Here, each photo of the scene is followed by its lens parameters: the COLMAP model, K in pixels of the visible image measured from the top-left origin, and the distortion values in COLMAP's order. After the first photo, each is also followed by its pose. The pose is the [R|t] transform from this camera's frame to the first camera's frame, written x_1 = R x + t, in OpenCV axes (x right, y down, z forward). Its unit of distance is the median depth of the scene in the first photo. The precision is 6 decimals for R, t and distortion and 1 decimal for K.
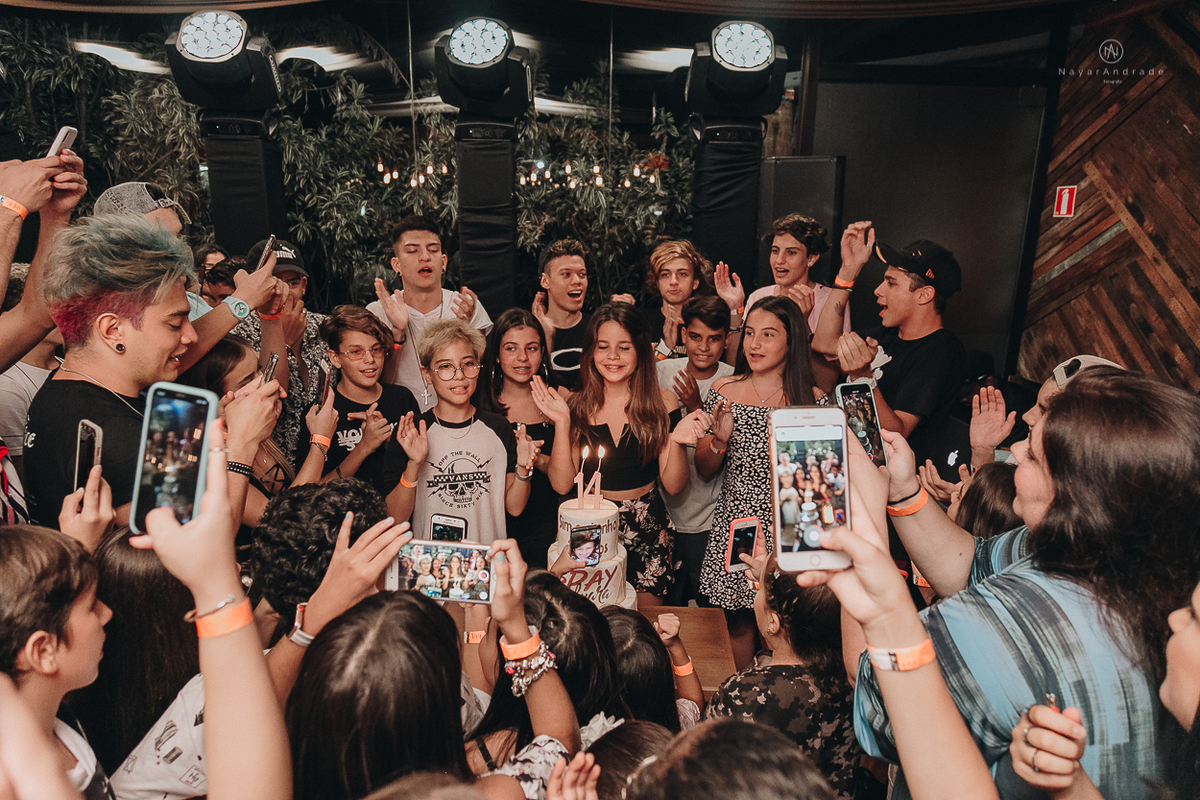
lens RADIAL K [[816.2, 0, 600.3], [0, 816.2, 395.0], [0, 0, 1]] dist [0.022392, 0.002057]
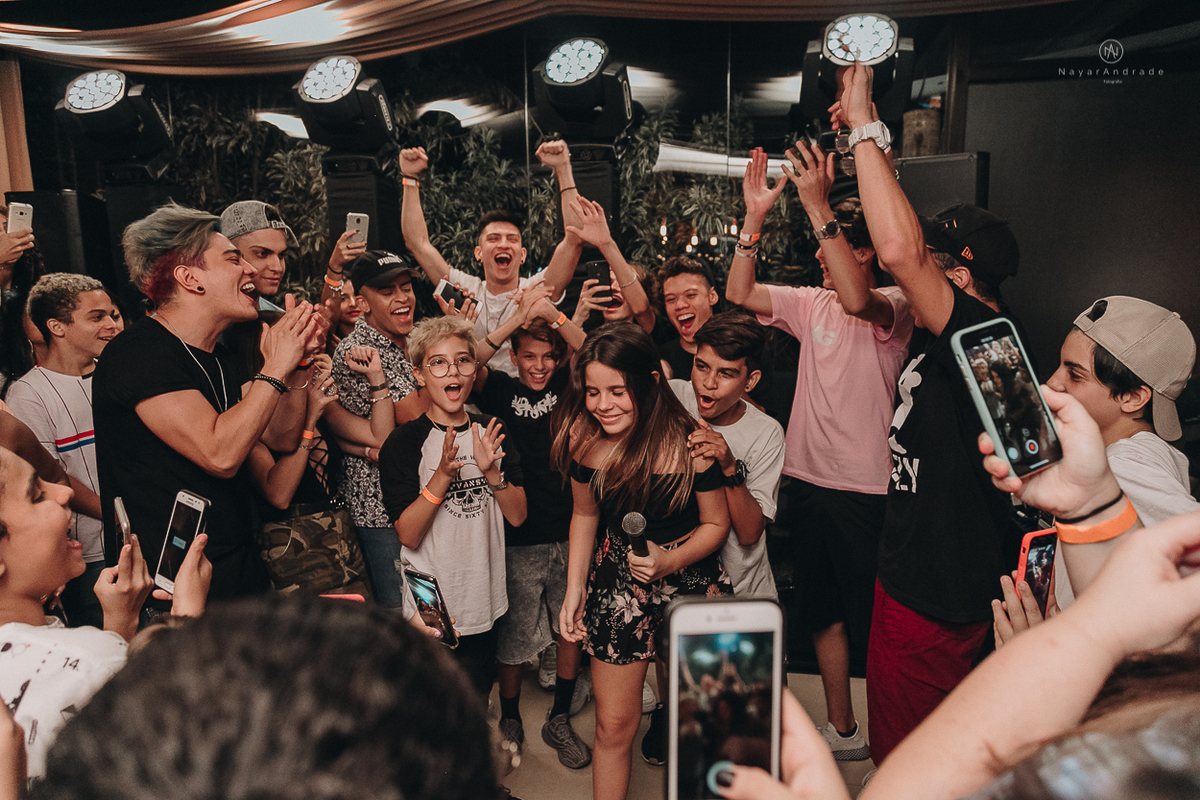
lens RADIAL K [[816.2, 0, 600.3], [0, 816.2, 395.0], [0, 0, 1]] dist [0.022392, 0.002057]
pose [[0.969495, 0.009314, -0.244935, 0.111898], [-0.034057, 0.994703, -0.096981, 0.052746], [0.242734, 0.102365, 0.964677, 0.095435]]
